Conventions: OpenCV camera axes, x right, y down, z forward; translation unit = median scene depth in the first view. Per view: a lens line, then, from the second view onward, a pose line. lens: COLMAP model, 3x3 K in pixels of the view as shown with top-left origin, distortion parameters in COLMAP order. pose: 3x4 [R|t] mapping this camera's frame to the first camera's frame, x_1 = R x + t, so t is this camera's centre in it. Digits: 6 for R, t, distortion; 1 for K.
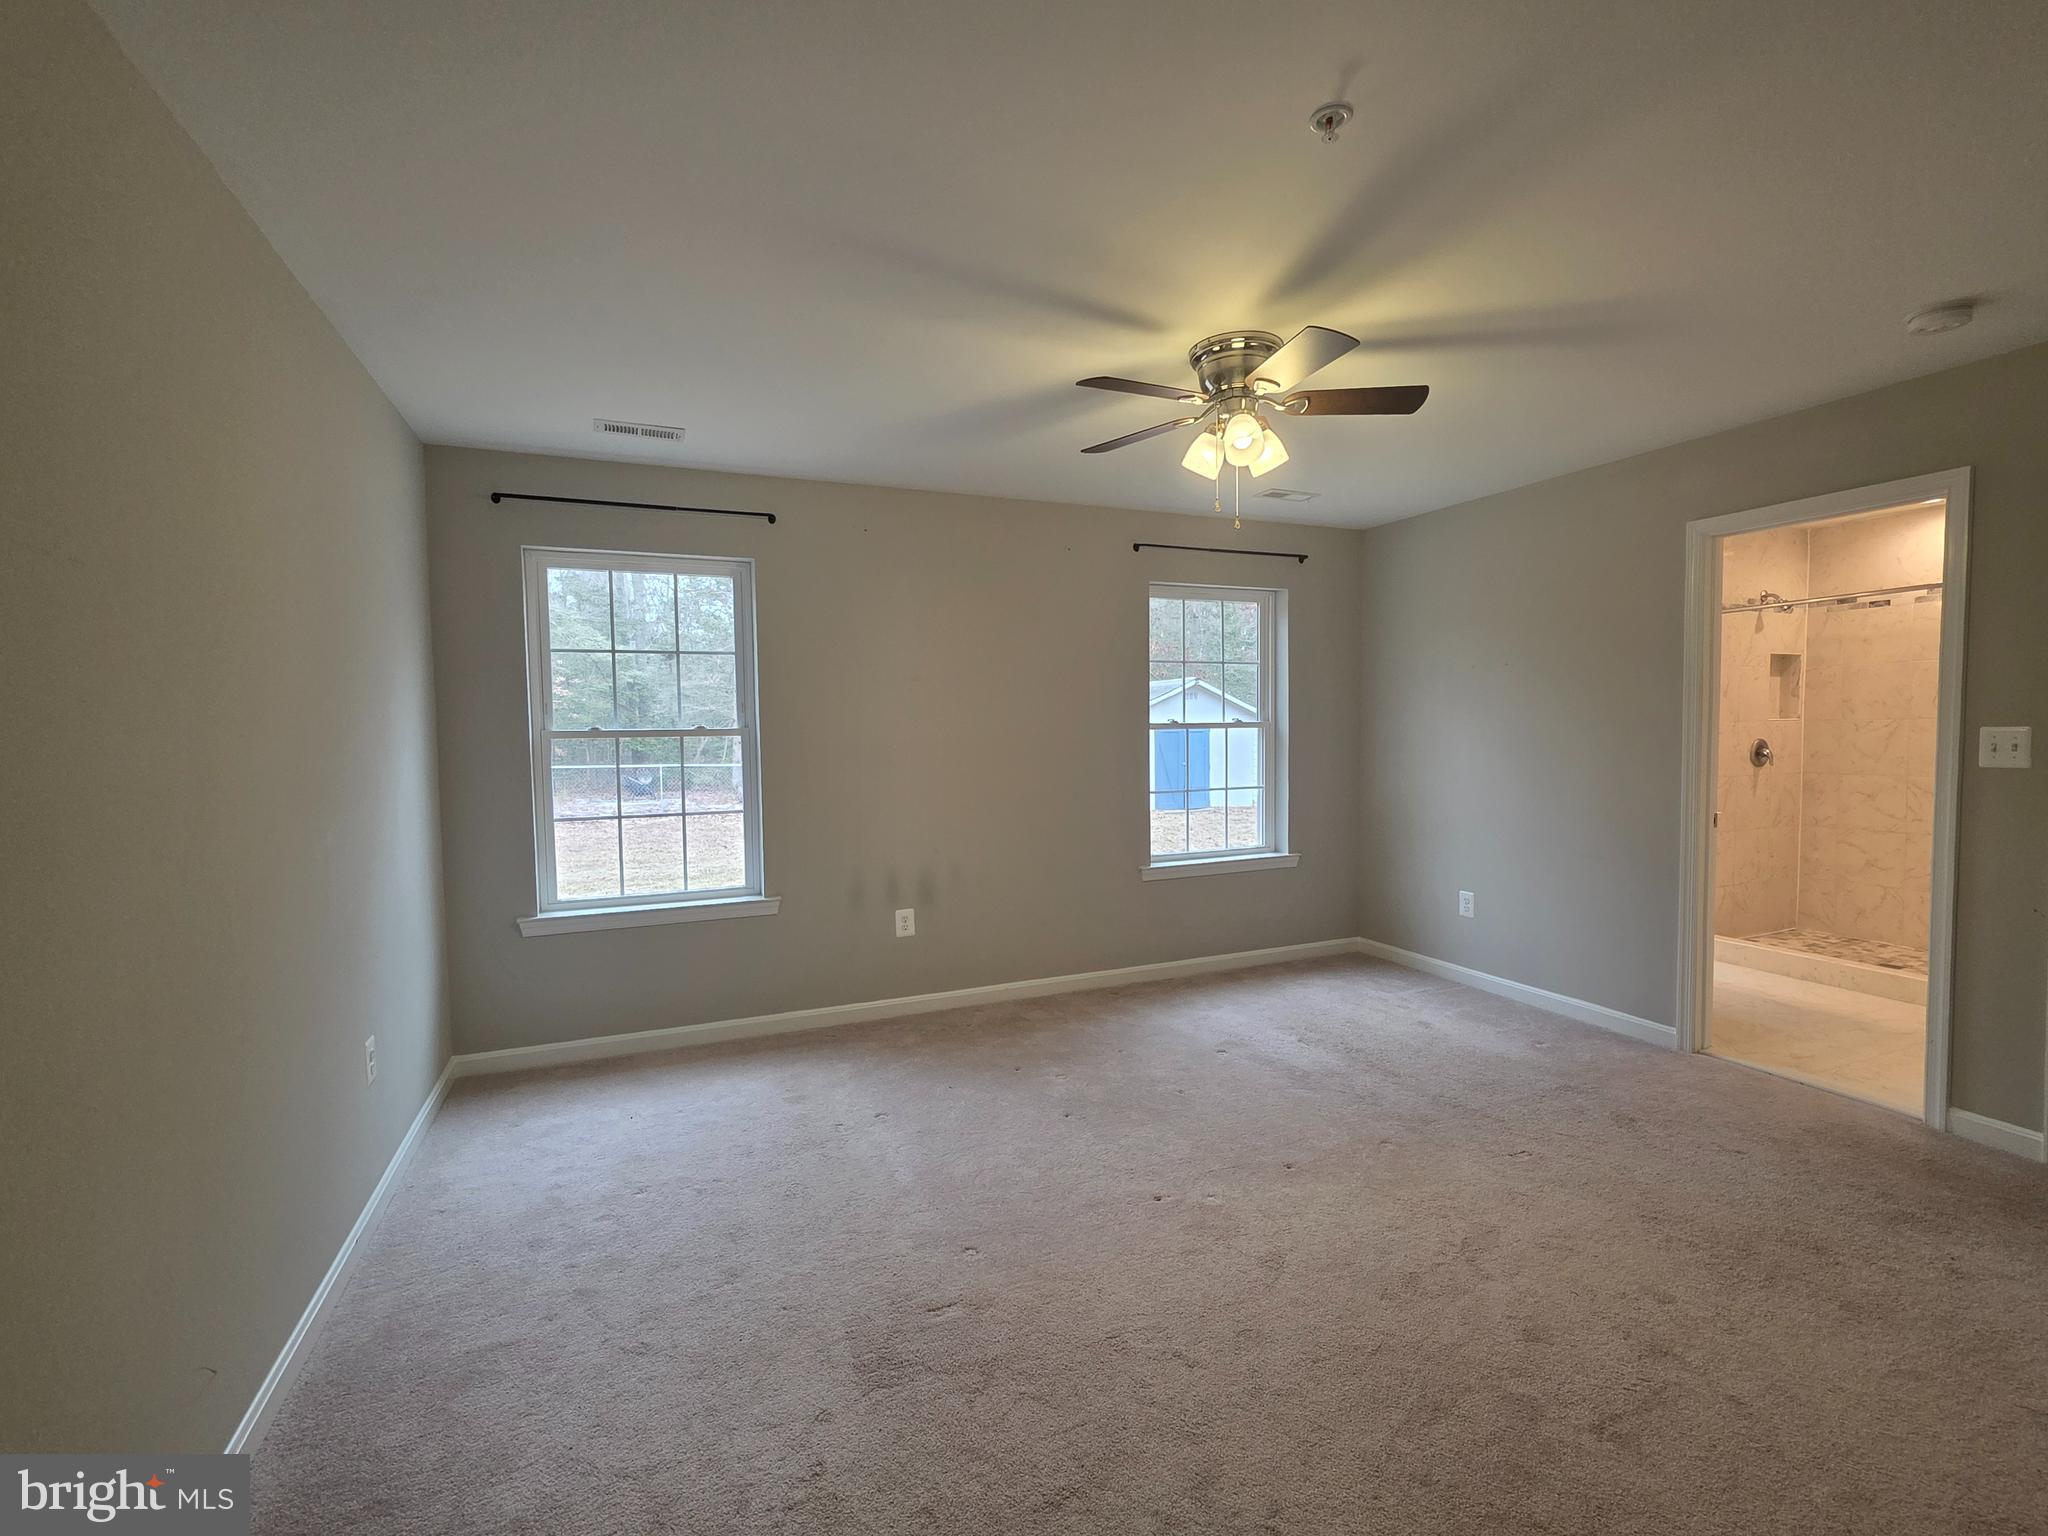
lens RADIAL K [[910.0, 0, 1030.1], [0, 910.0, 773.6], [0, 0, 1]] dist [-0.001815, 0.001887]
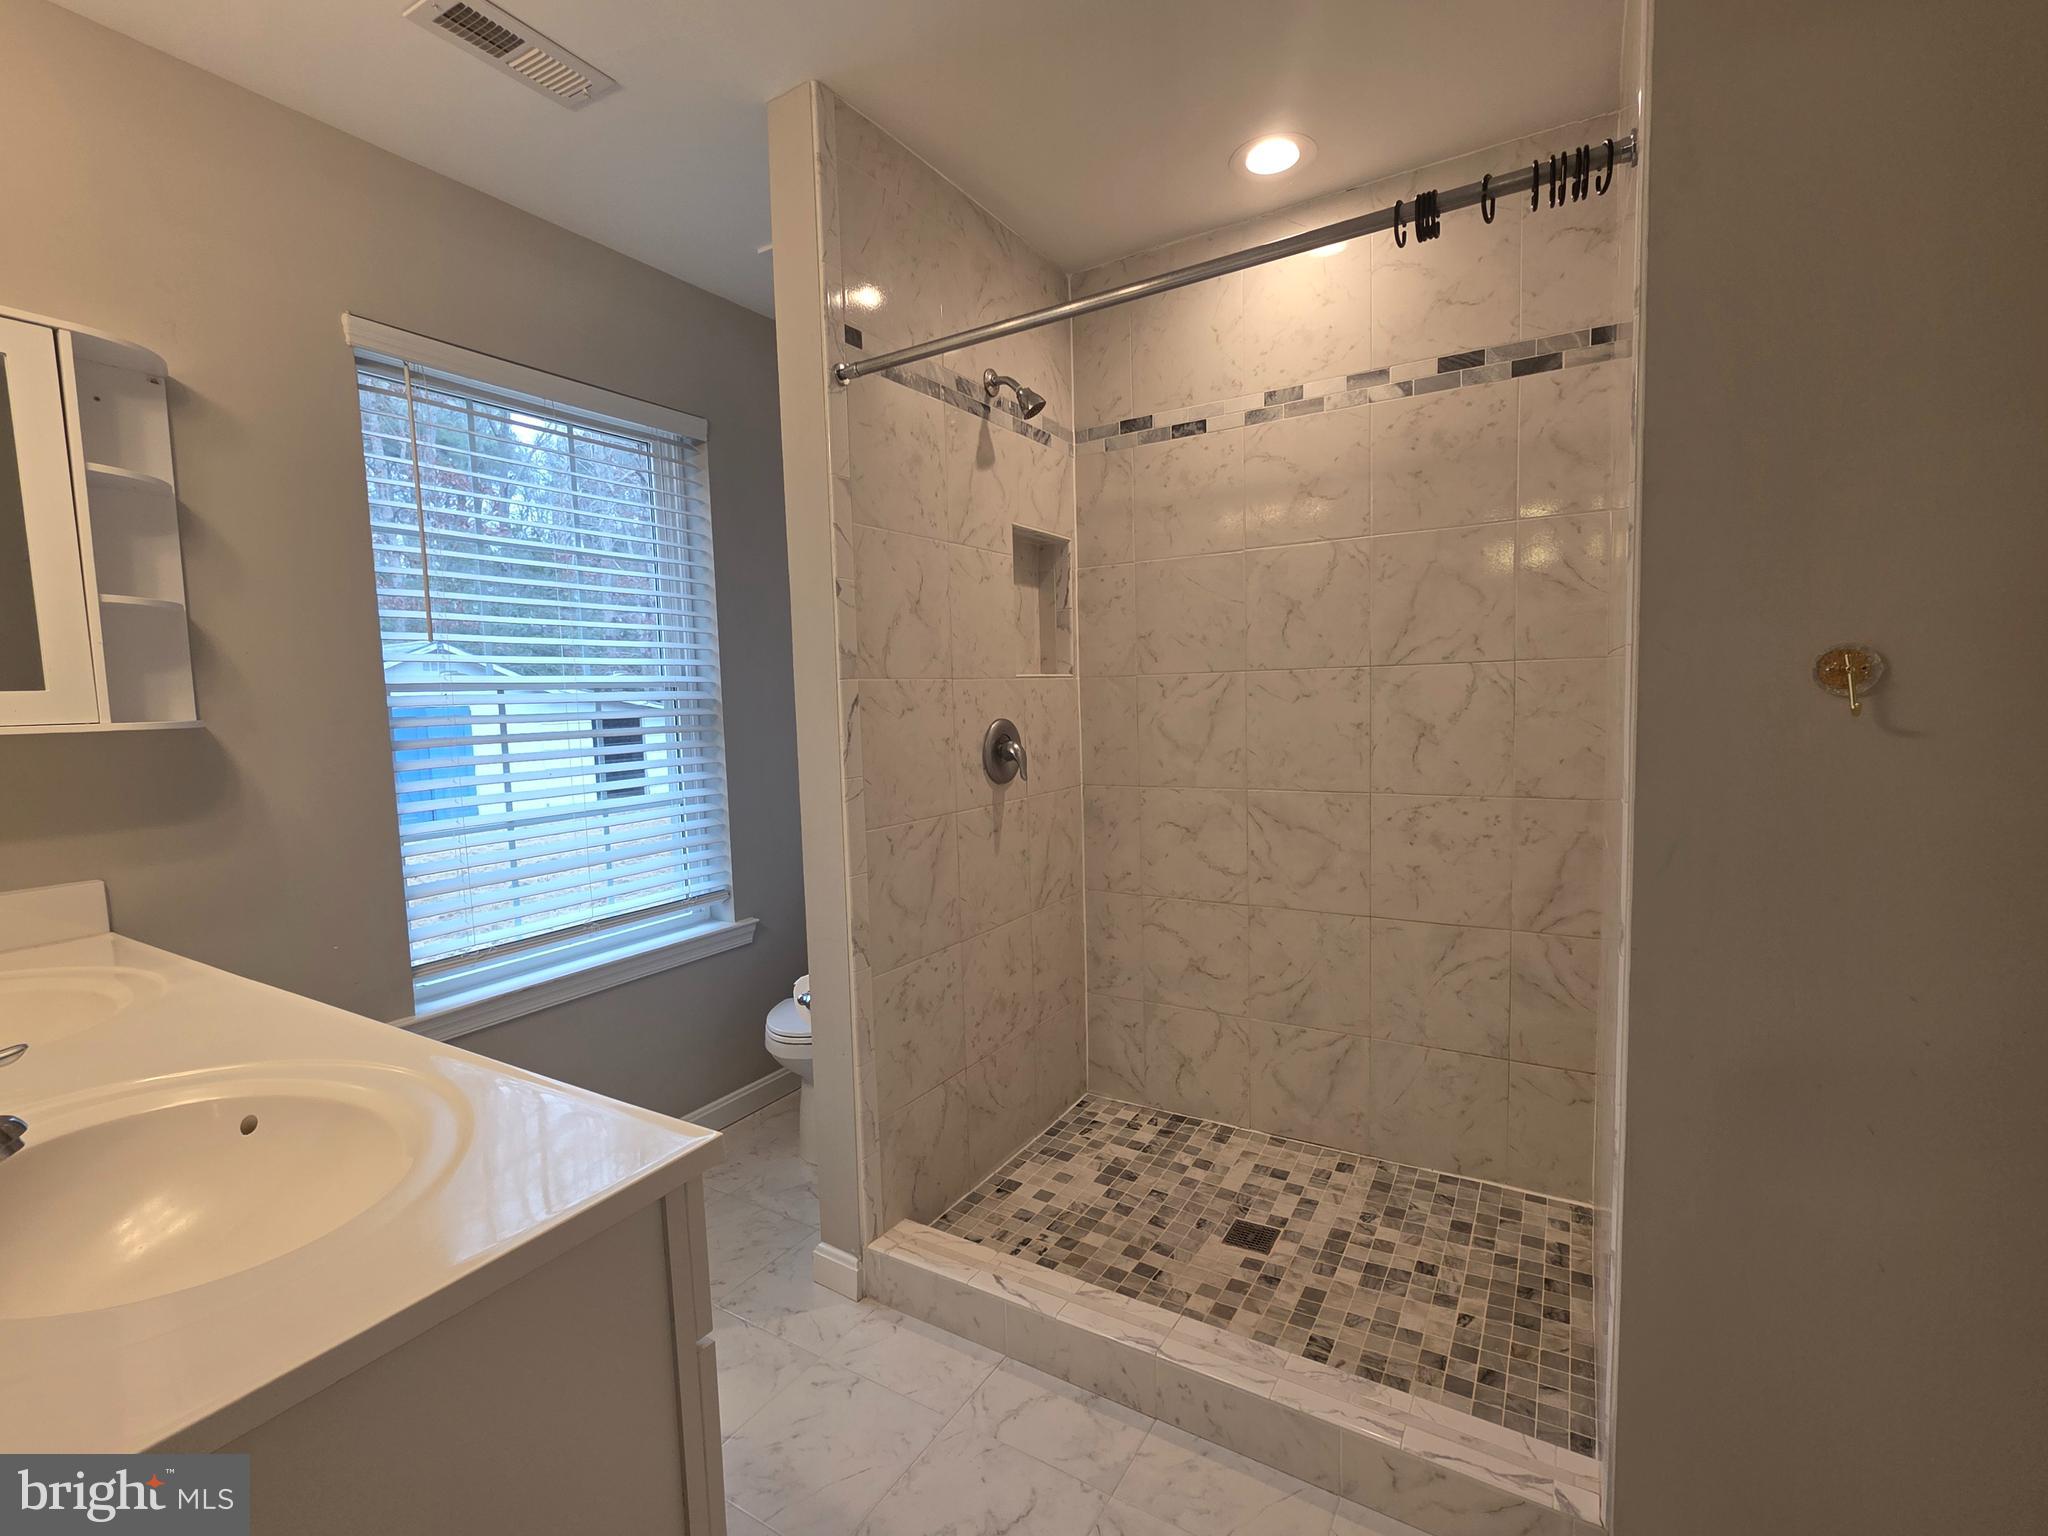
lens RADIAL K [[910.0, 0, 1032.8], [0, 910.0, 772.6], [0, 0, 1]] dist [-0.001815, 0.001887]
pose [[0.806302, -0.060211, 0.588432, 0.770517], [0.047716, 0.998184, 0.036755, -0.038551], [-0.589576, -0.001558, 0.807711, 0.885558]]
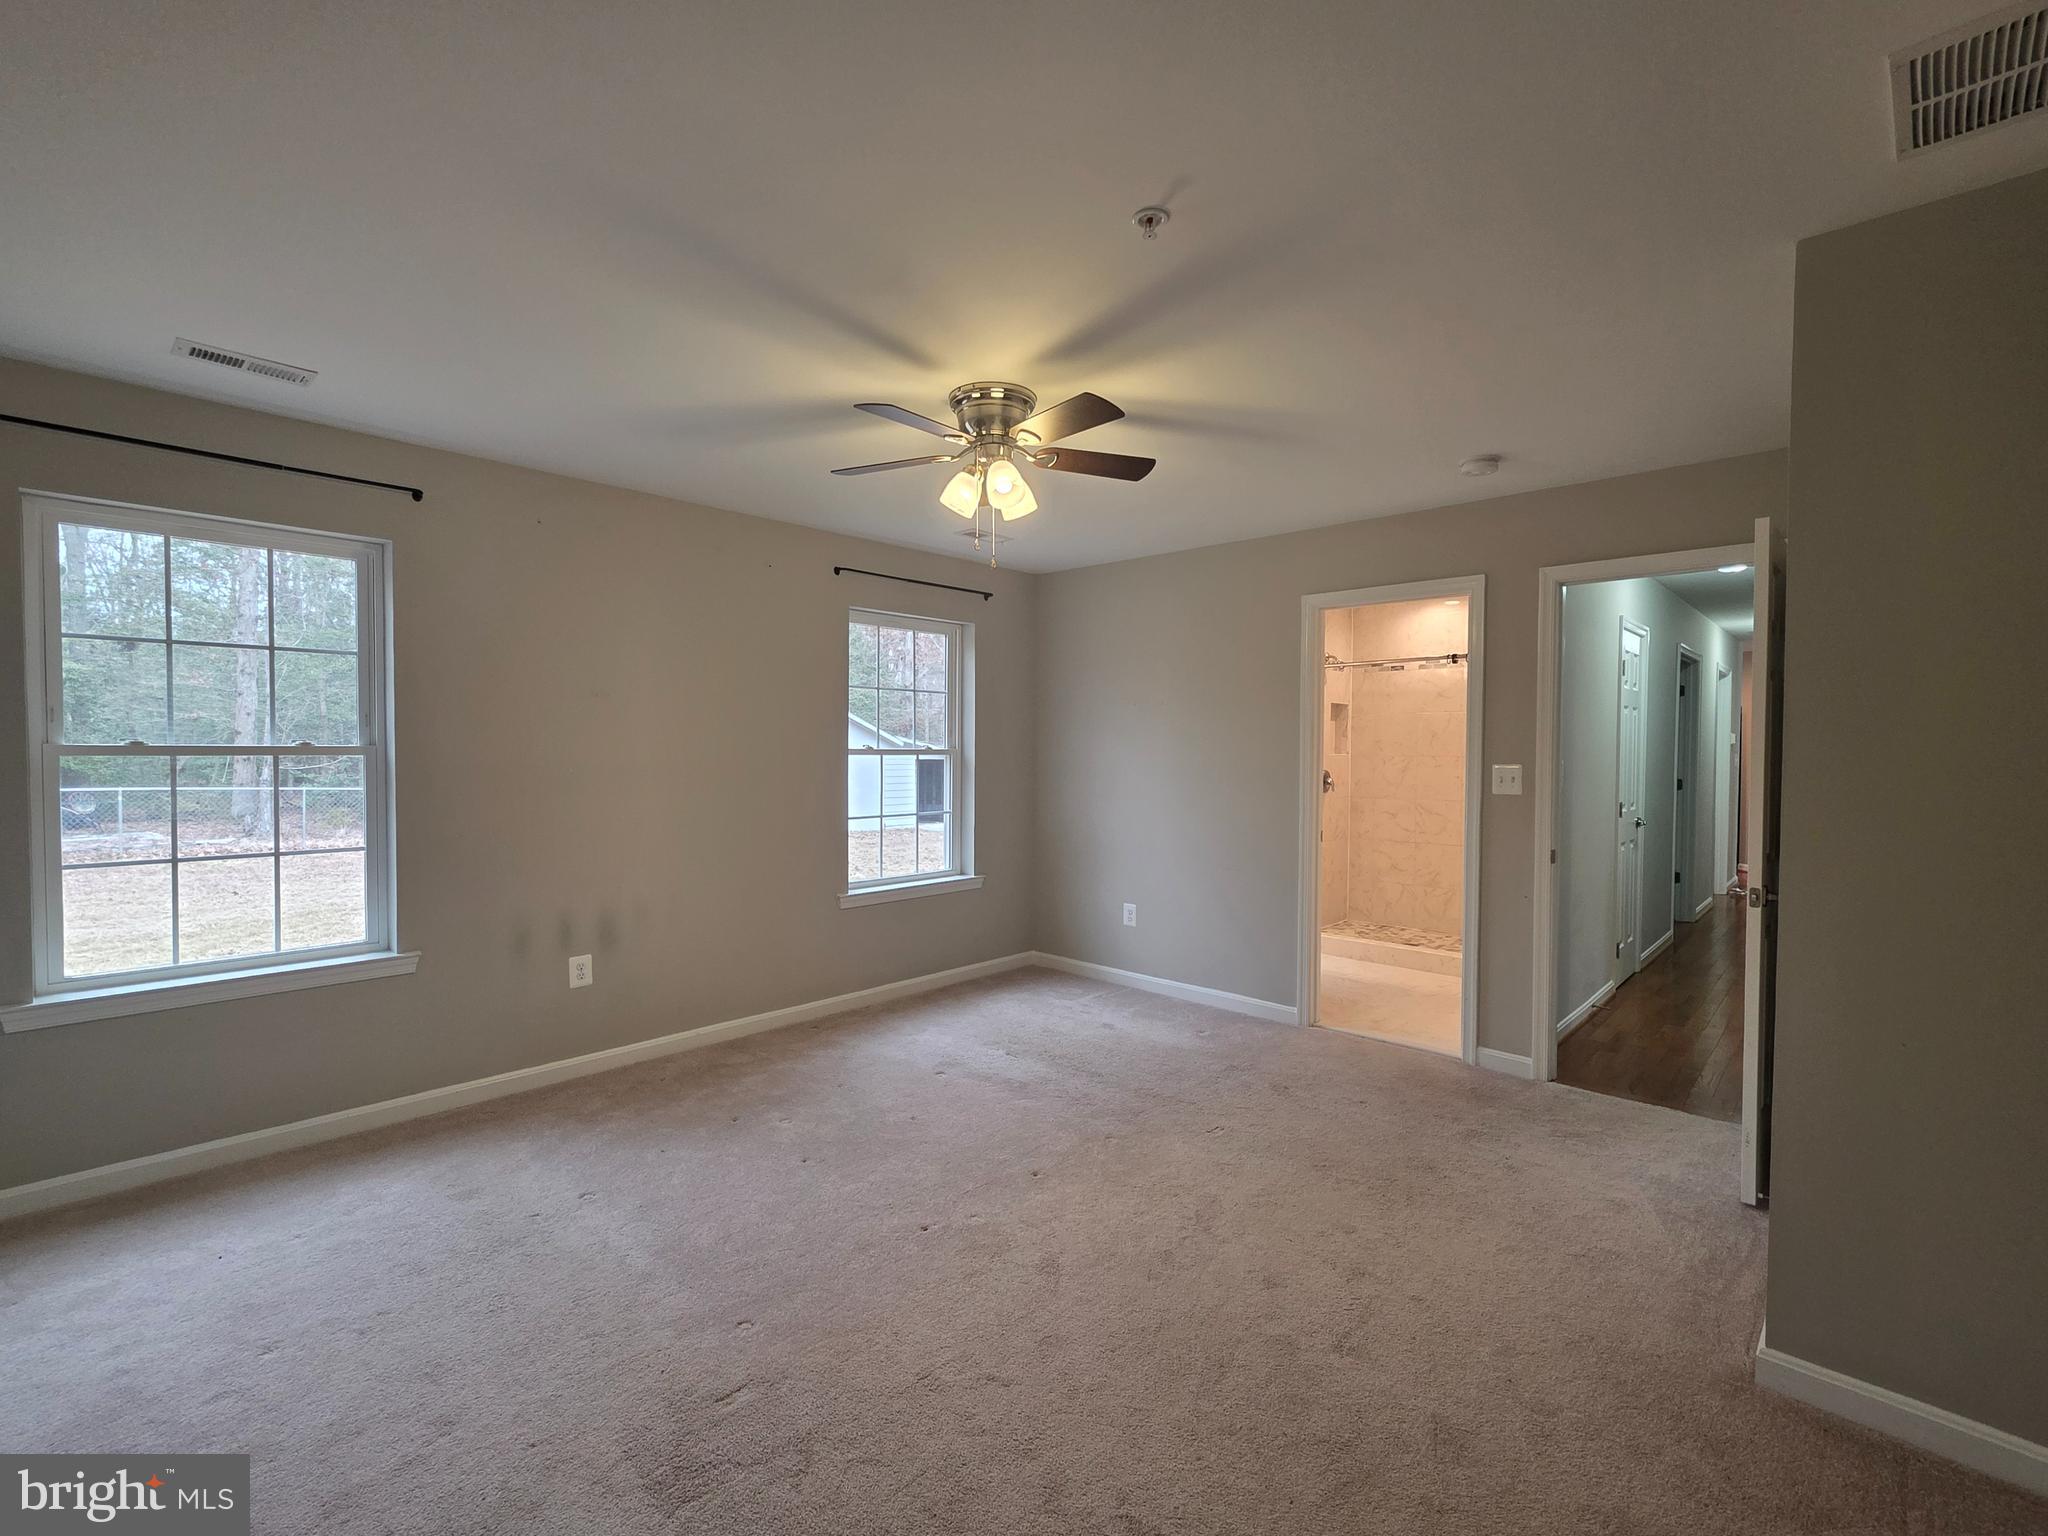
lens RADIAL K [[910.0, 0, 1026.4], [0, 910.0, 772.8], [0, 0, 1]] dist [-0.001815, 0.001887]
pose [[0.915839, 0.008445, 0.401456, -0.110285], [0.002482, 0.999641, -0.026690, -0.003052], [-0.401537, 0.025440, 0.915489, 0.021867]]
